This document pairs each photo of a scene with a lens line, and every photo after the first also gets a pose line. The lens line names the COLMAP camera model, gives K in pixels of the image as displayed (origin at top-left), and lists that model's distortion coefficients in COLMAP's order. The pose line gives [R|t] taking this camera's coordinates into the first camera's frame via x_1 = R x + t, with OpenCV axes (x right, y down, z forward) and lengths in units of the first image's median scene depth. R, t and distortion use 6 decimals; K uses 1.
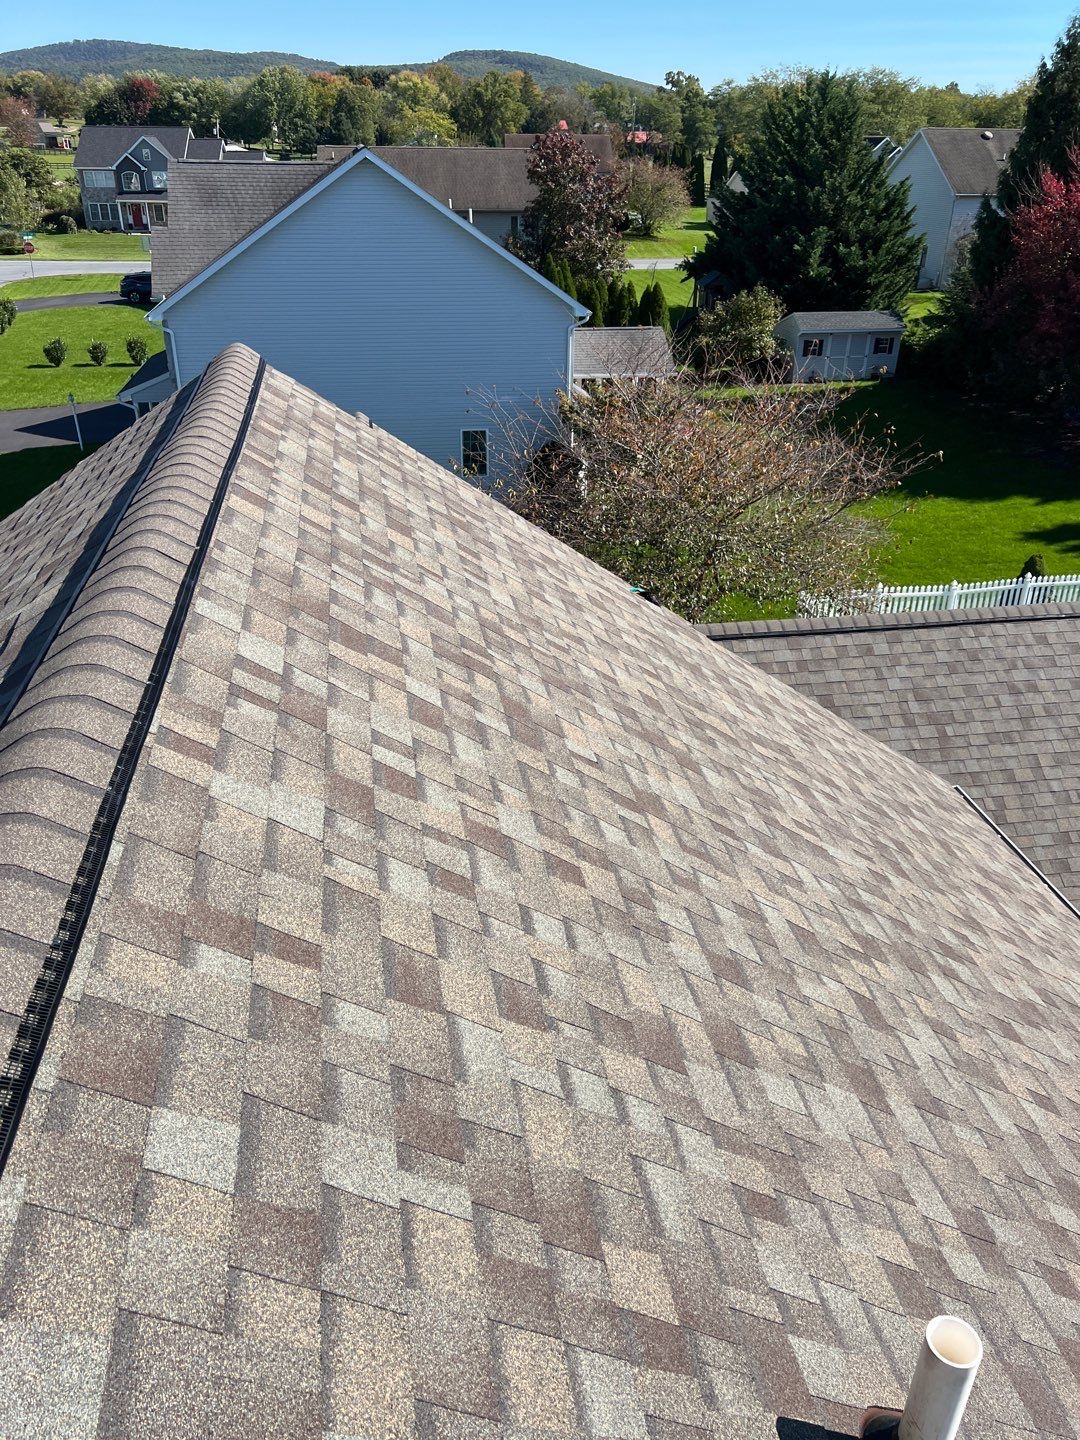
lens RADIAL K [[1064.8, 0, 540.0], [0, 1064.8, 720.0], [0, 0, 1]] dist [0.029957, -0.024685]
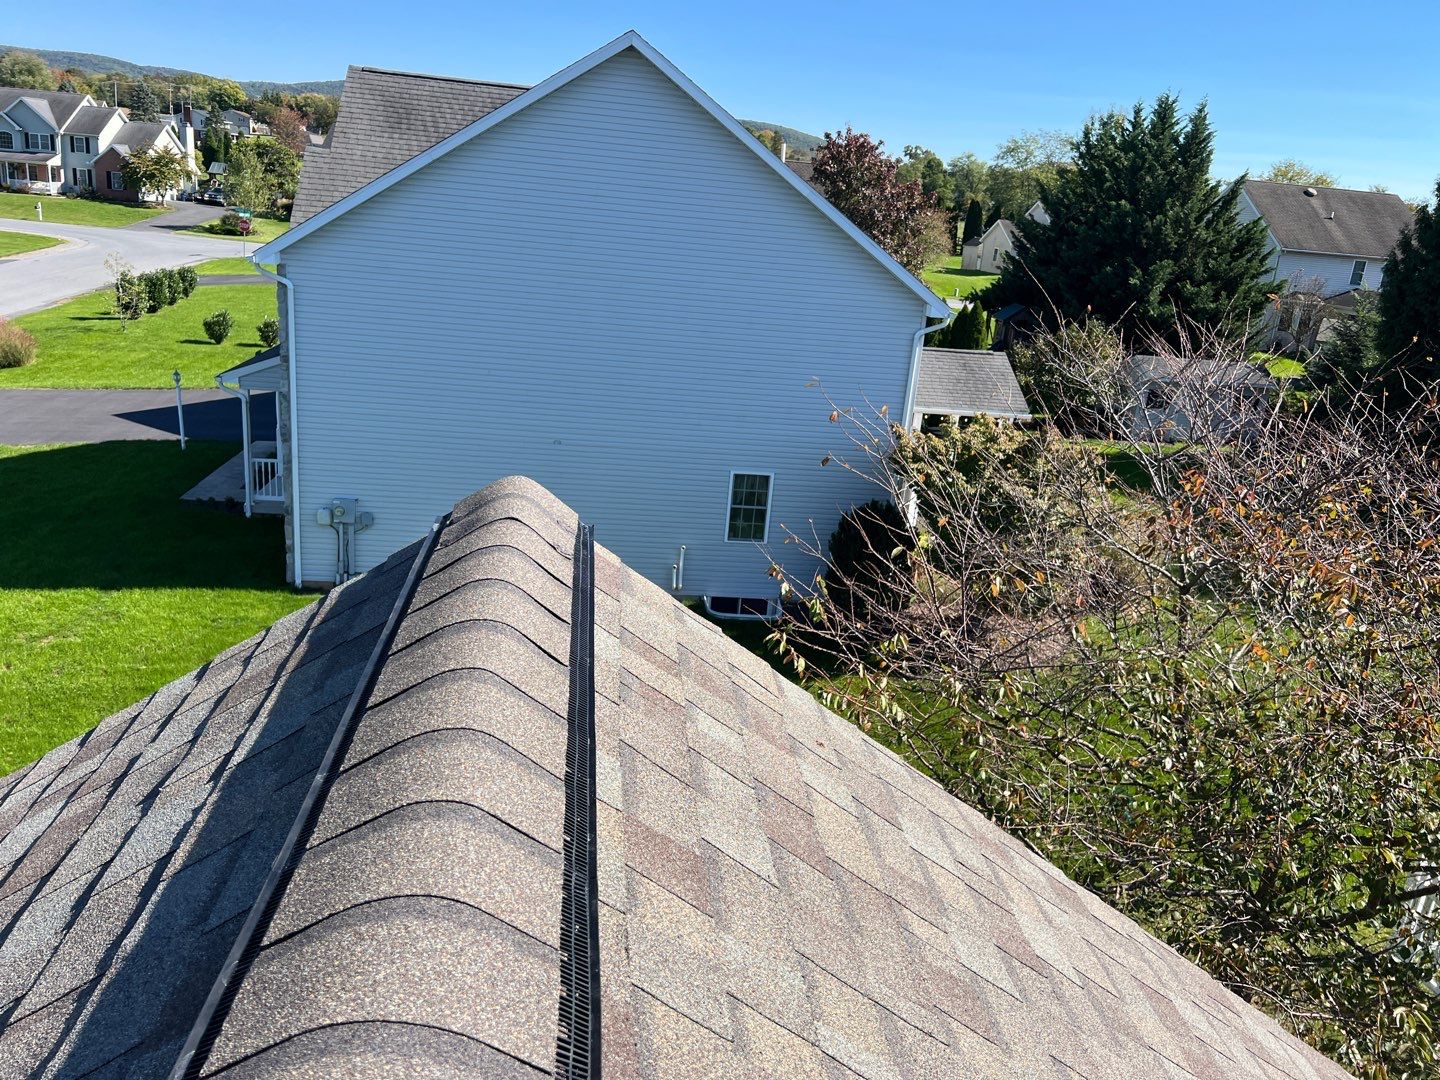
lens RADIAL K [[1064.8, 0, 713.7], [0, 1064.8, 540.1], [0, 0, 1]] dist [0.029957, -0.024685]
pose [[0.995578, 0.088332, -0.031960, -0.035661], [-0.092719, 0.978647, -0.183450, -0.067286], [0.015073, 0.185602, 0.982509, 0.225894]]
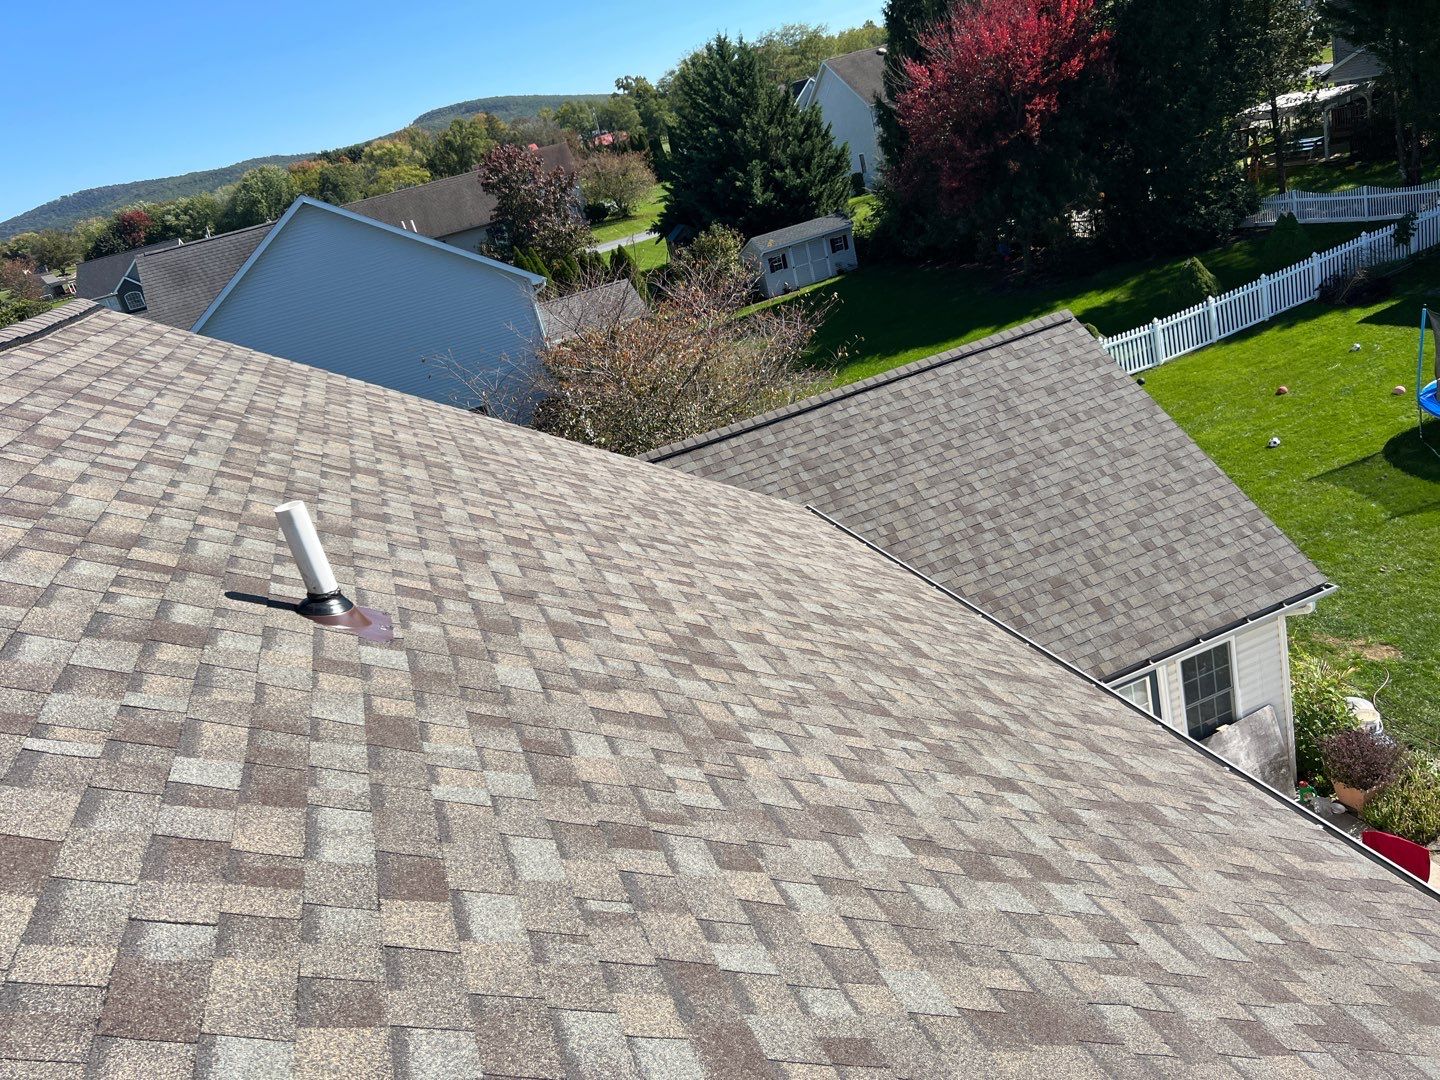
lens RADIAL K [[1064.8, 0, 713.7], [0, 1064.8, 540.1], [0, 0, 1]] dist [0.029957, -0.024685]
pose [[0.955001, -0.288478, 0.068945, 0.034041], [0.295275, 0.946652, -0.129087, 0.039143], [-0.028028, 0.143636, 0.989234, -0.032380]]
